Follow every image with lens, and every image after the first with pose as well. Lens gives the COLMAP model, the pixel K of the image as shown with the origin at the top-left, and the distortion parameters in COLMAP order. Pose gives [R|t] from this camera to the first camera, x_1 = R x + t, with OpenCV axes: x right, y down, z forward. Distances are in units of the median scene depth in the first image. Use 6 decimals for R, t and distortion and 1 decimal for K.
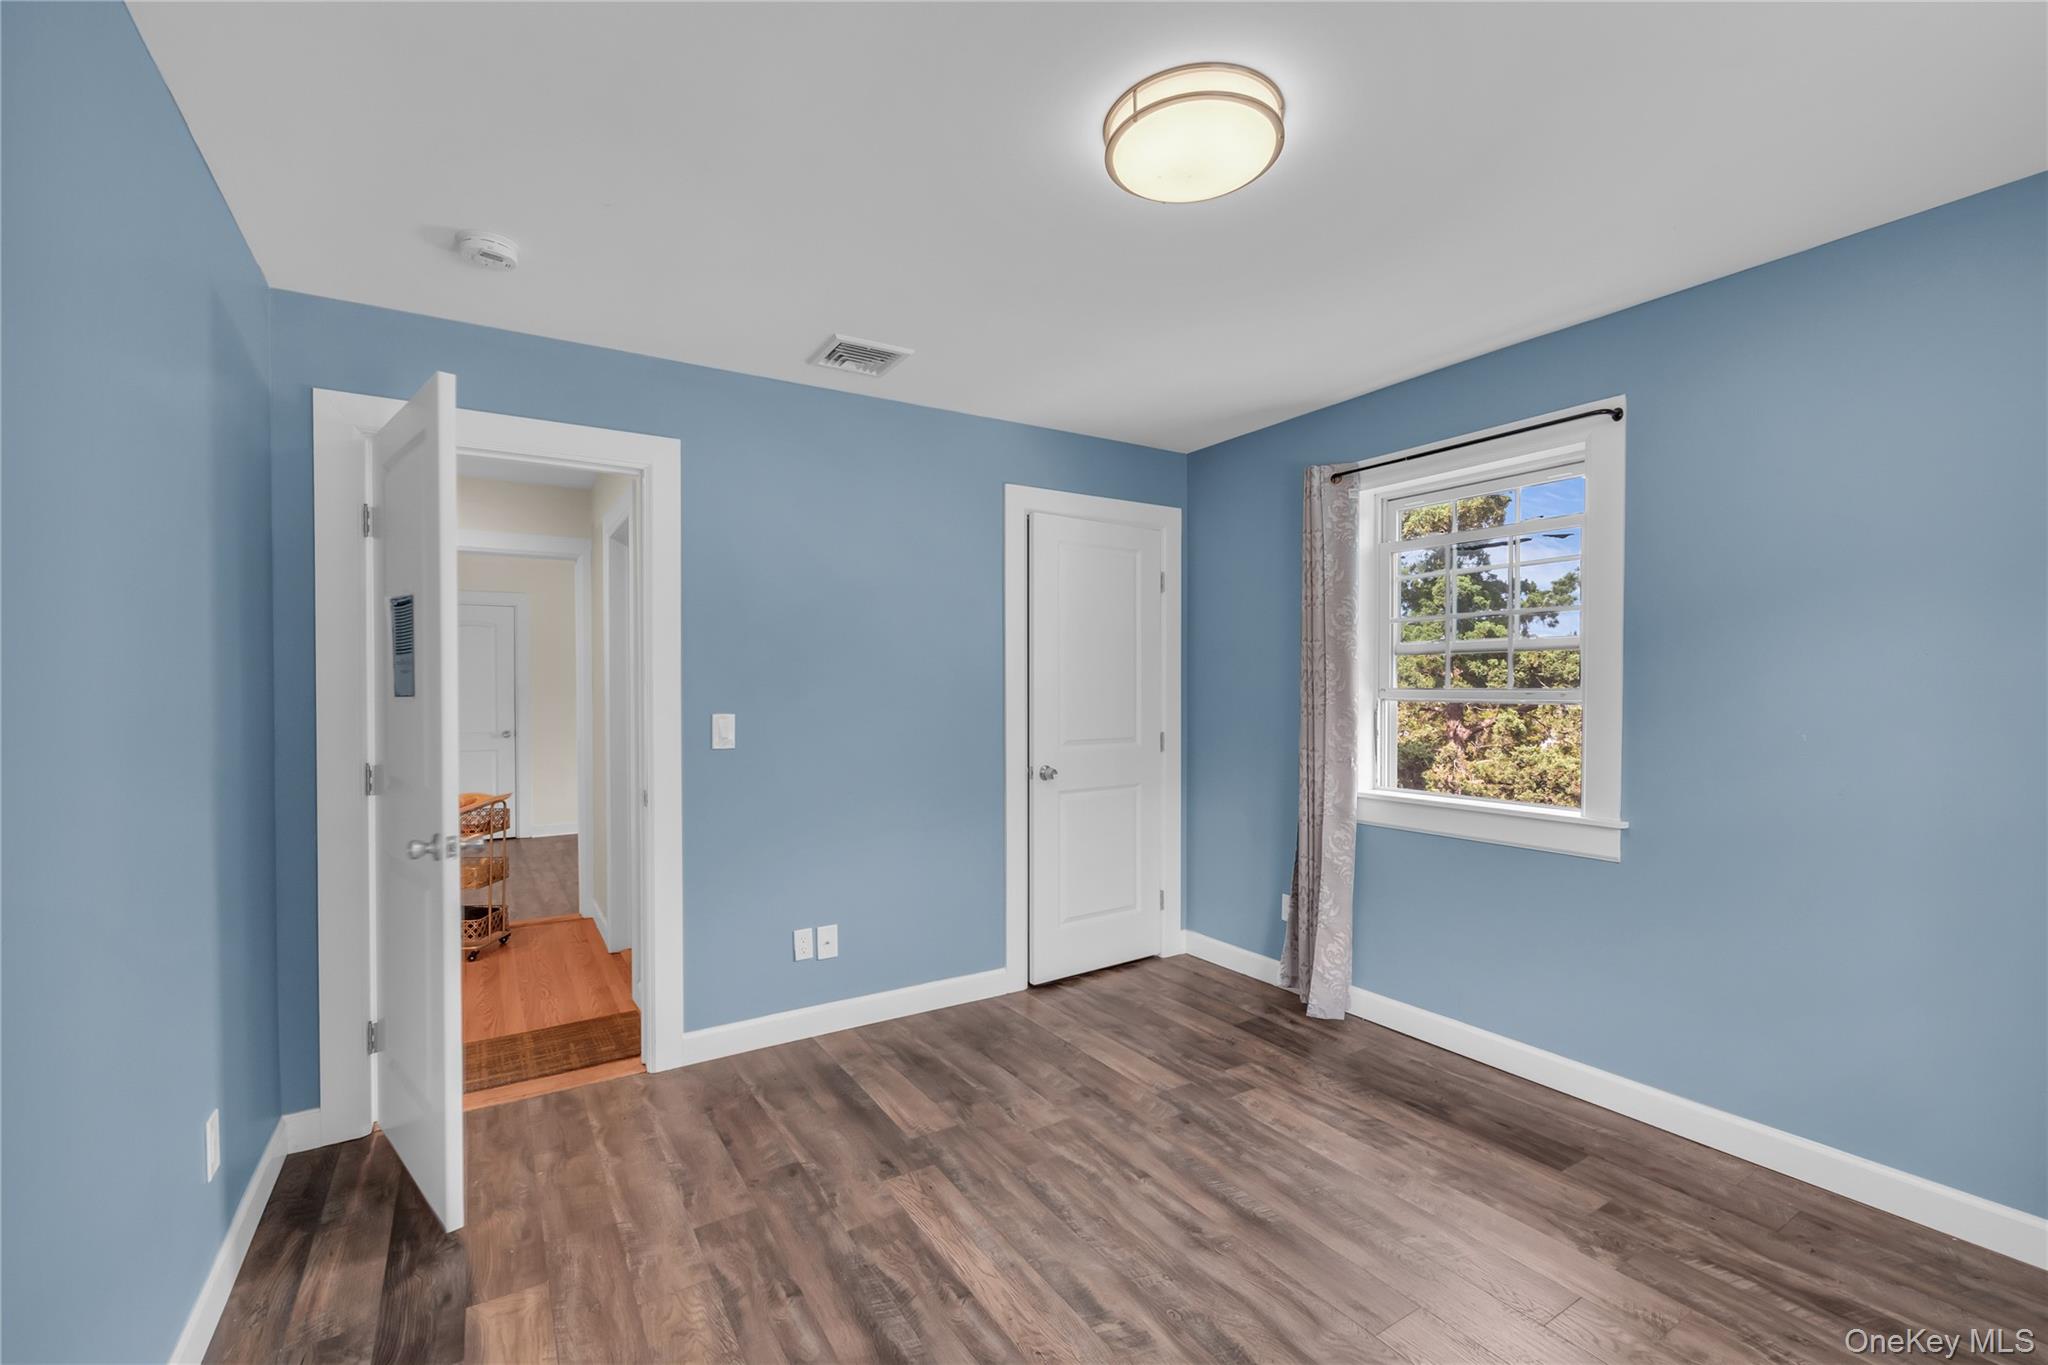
lens RADIAL K [[865.3, 0, 1015.4], [0, 865.3, 690.8], [0, 0, 1]] dist [-0.002024, -0.000121]
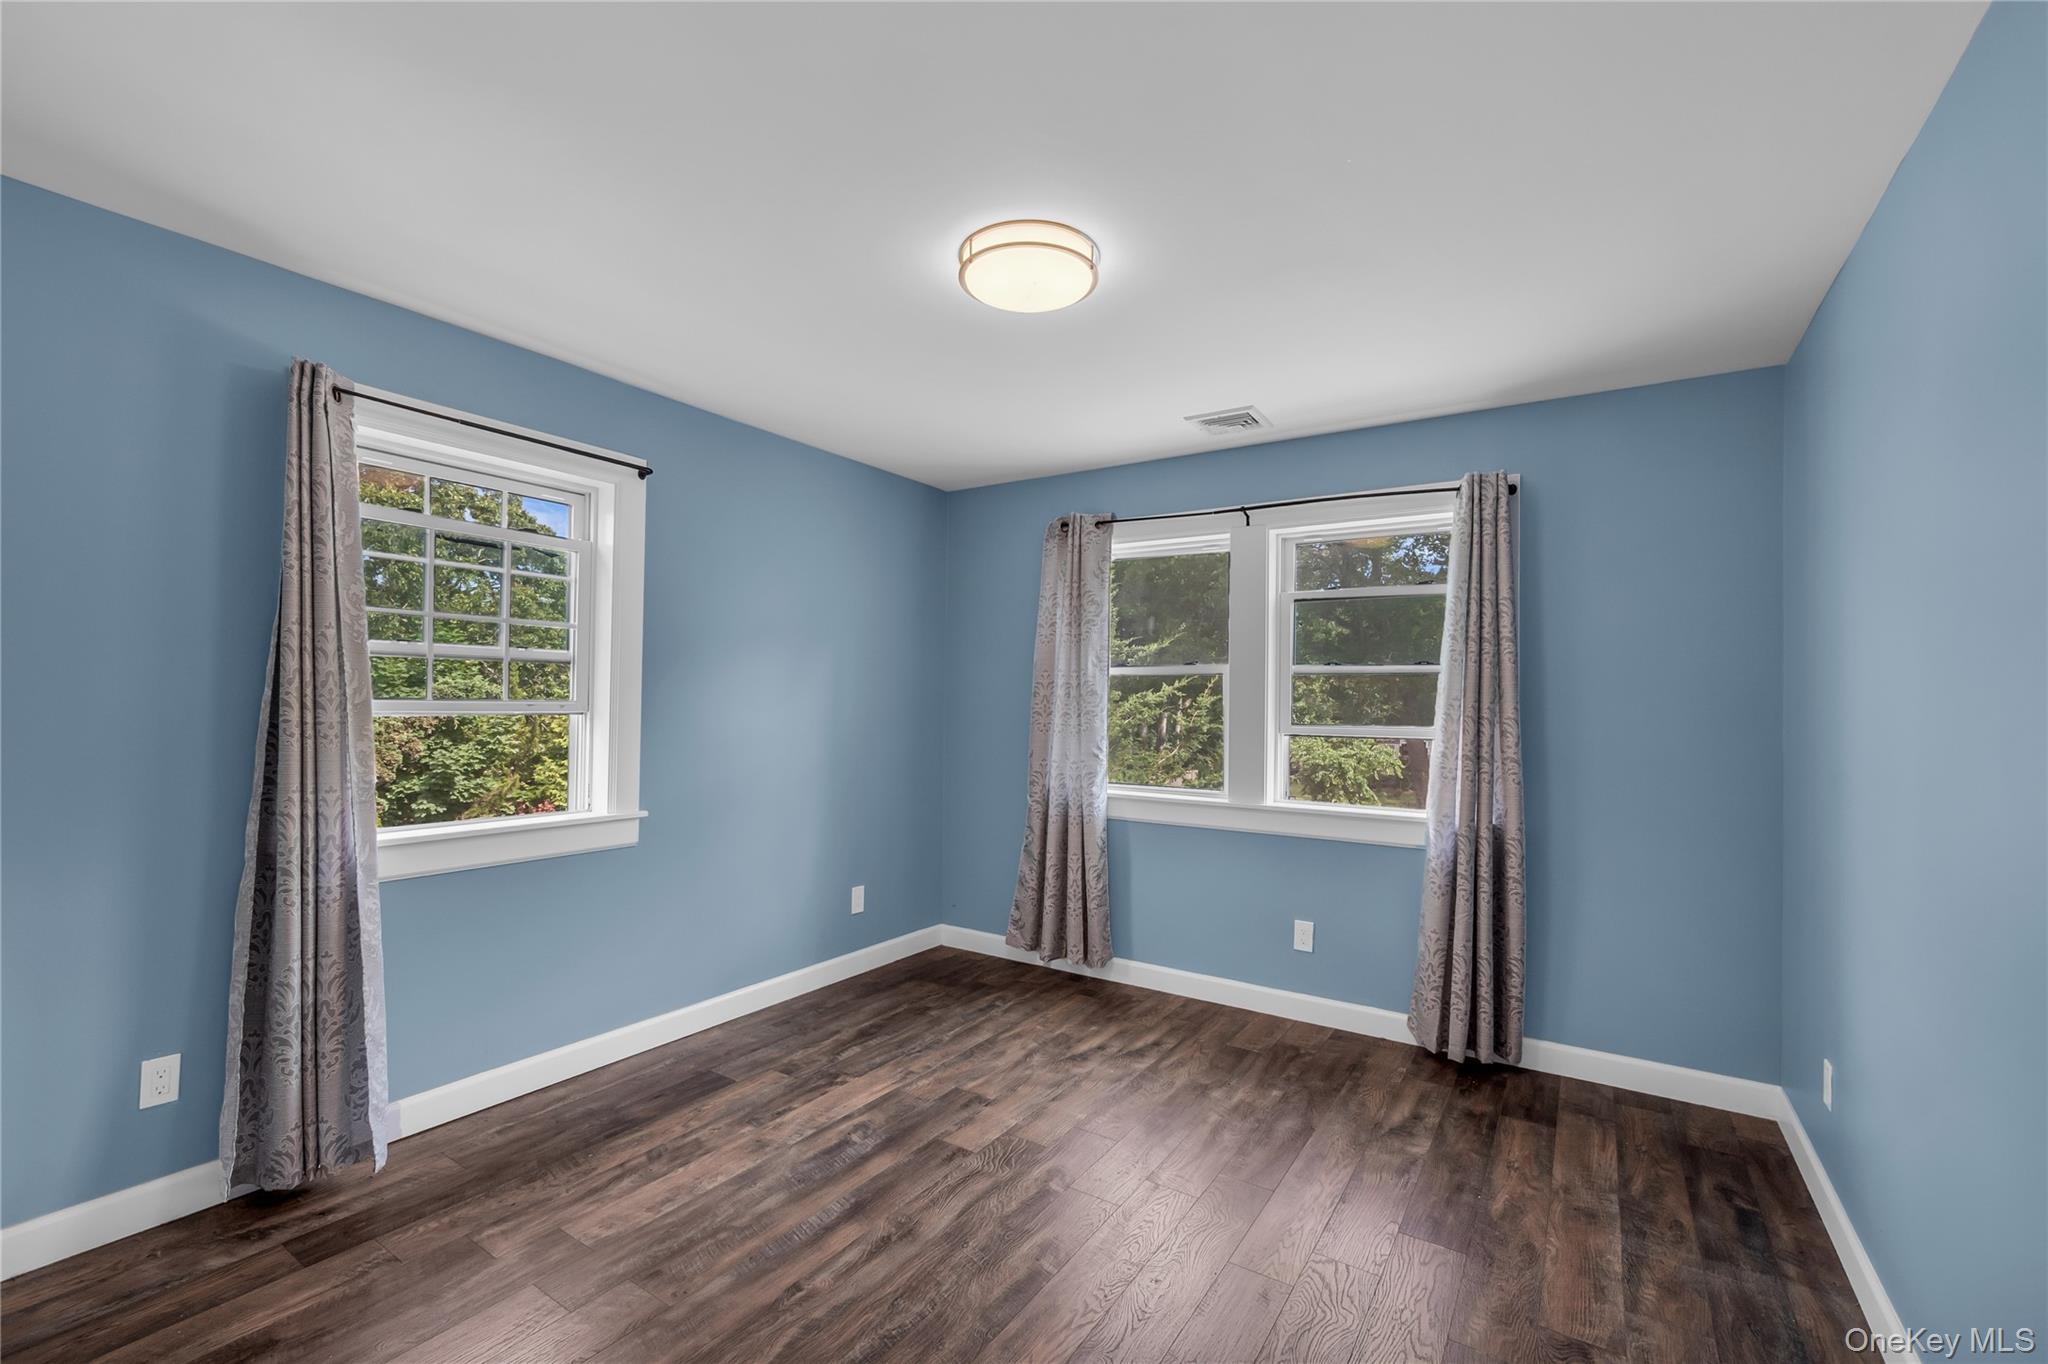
lens RADIAL K [[865.3, 0, 1014.5], [0, 865.3, 697.5], [0, 0, 1]] dist [-0.002024, -0.000121]
pose [[-0.407784, 0.001477, 0.913077, -0.679402], [-0.008287, 0.999952, -0.005318, -0.006199], [-0.913041, -0.009735, -0.407752, 1.118908]]
